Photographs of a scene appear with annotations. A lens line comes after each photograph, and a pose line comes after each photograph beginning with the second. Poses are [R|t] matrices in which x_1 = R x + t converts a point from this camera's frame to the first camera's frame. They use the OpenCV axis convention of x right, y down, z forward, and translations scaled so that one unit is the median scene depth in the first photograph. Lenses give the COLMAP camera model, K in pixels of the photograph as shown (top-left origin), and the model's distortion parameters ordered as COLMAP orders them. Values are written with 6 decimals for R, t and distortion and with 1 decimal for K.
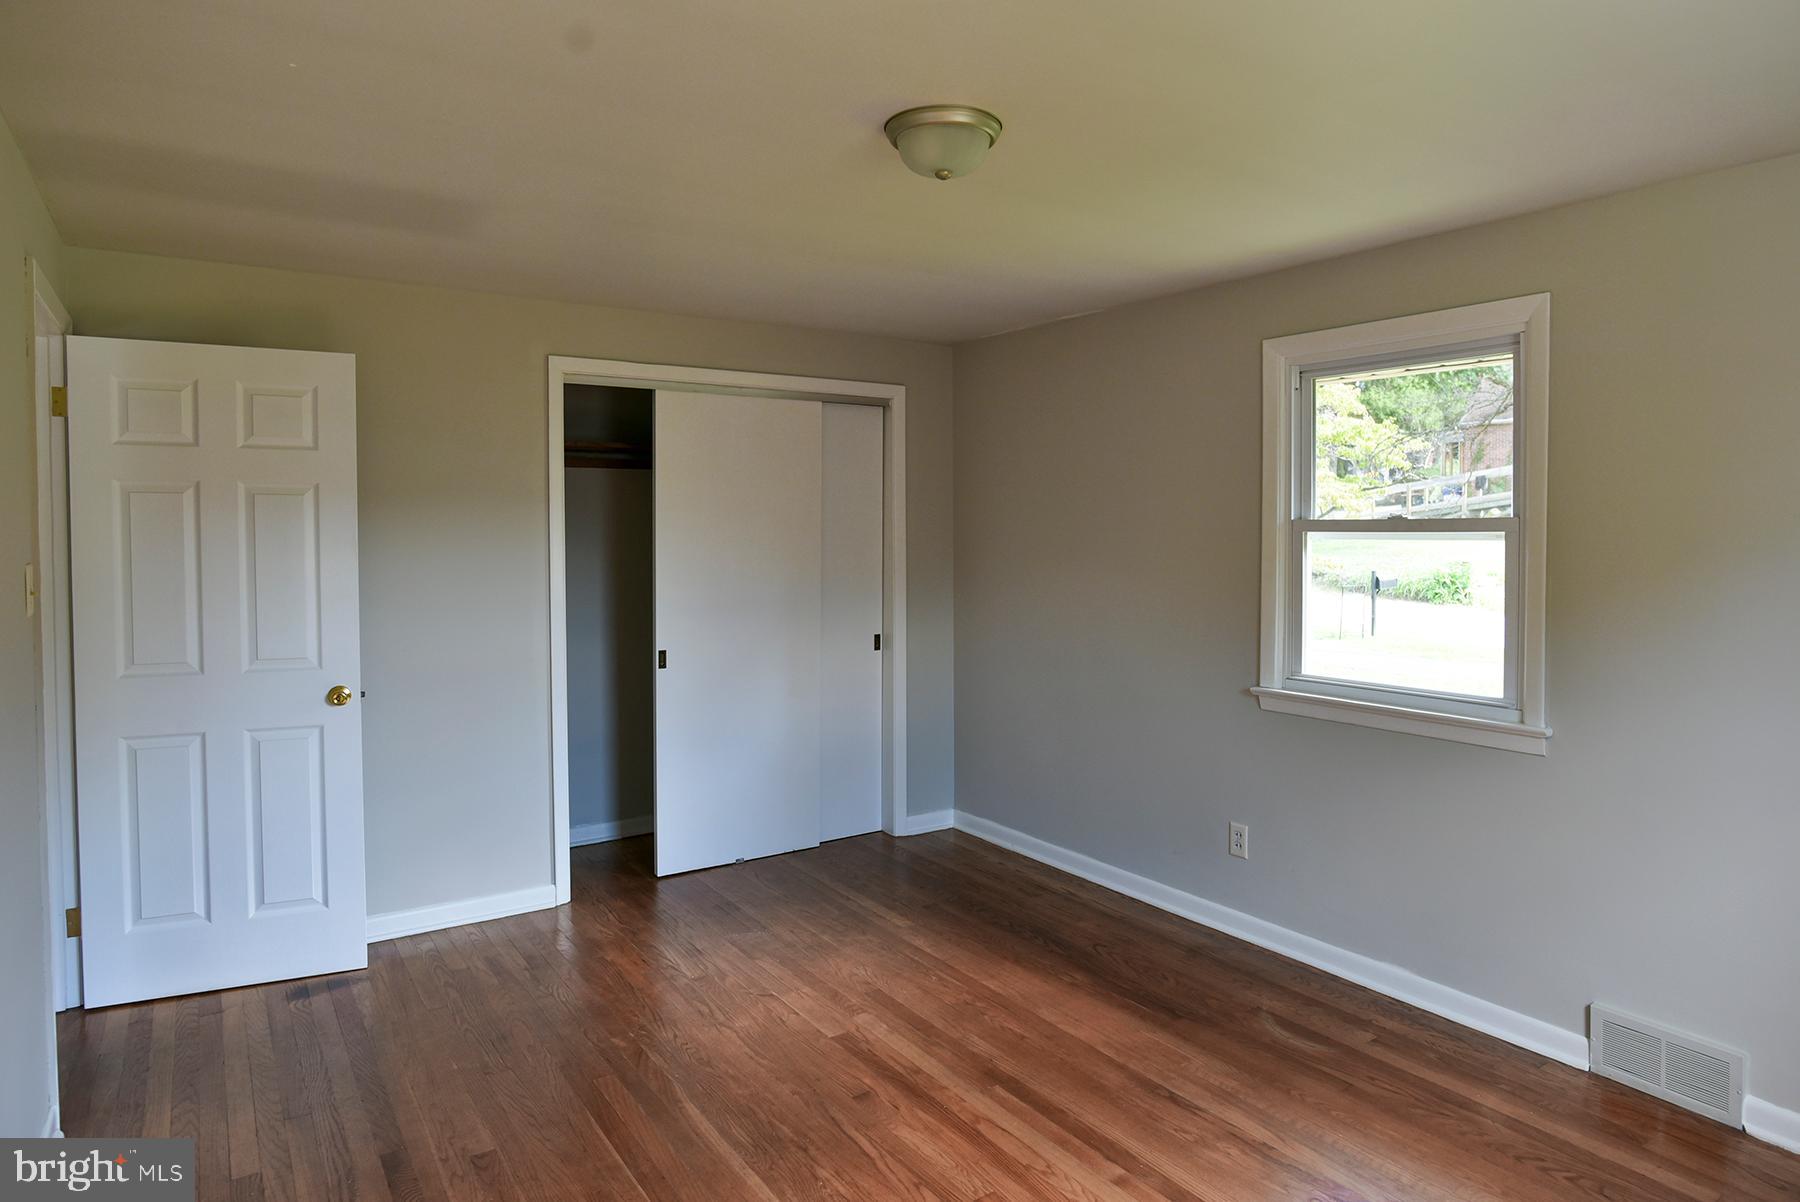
lens RADIAL K [[1046.9, 0, 907.5], [0, 1046.9, 571.3], [0, 0, 1]] dist [-0.014703, -0.000097]
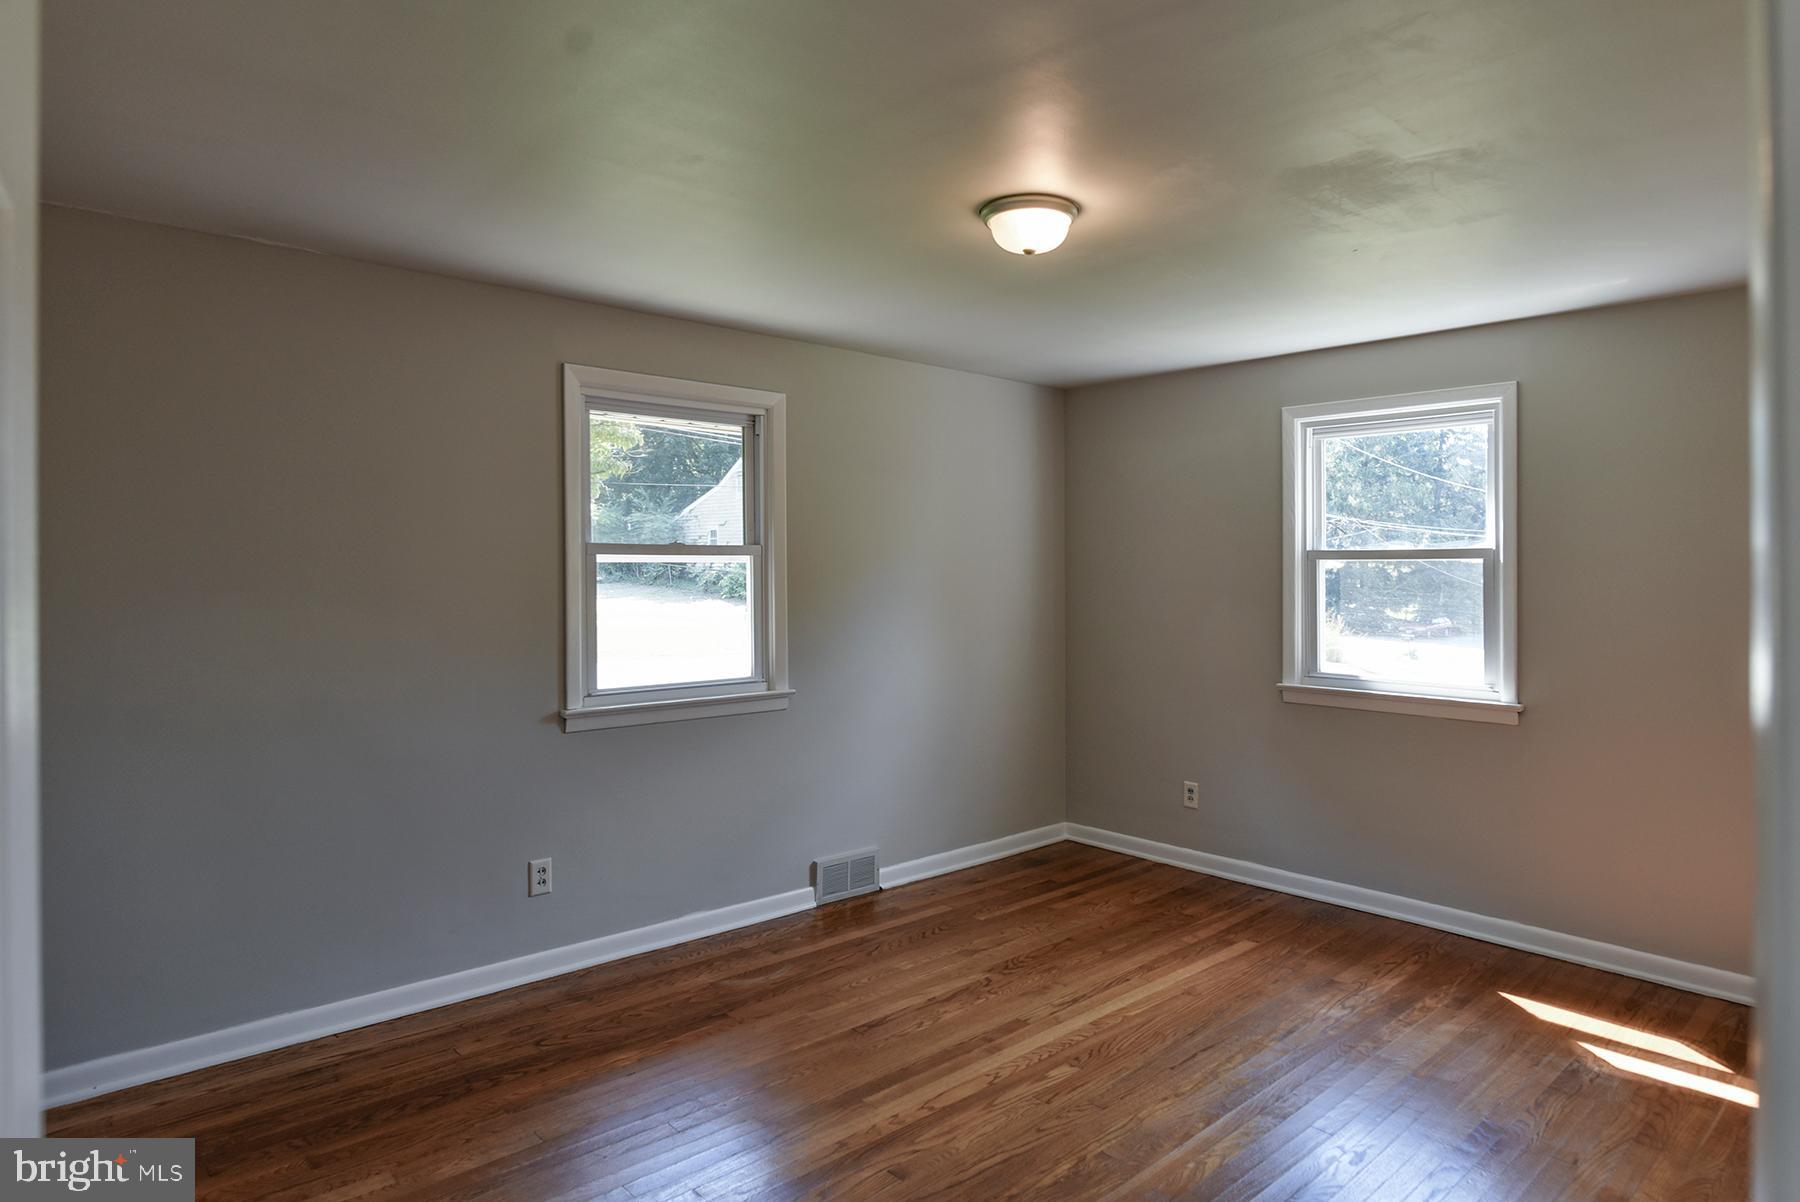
lens RADIAL K [[1061.3, 0, 902.5], [0, 1061.3, 564.9], [0, 0, 1]] dist [-0.007025, -0.001593]
pose [[-0.129834, 0.000155, 0.991536, -0.836964], [0.033779, 0.999420, 0.004267, -0.024229], [-0.990960, 0.034047, -0.129764, 0.964472]]
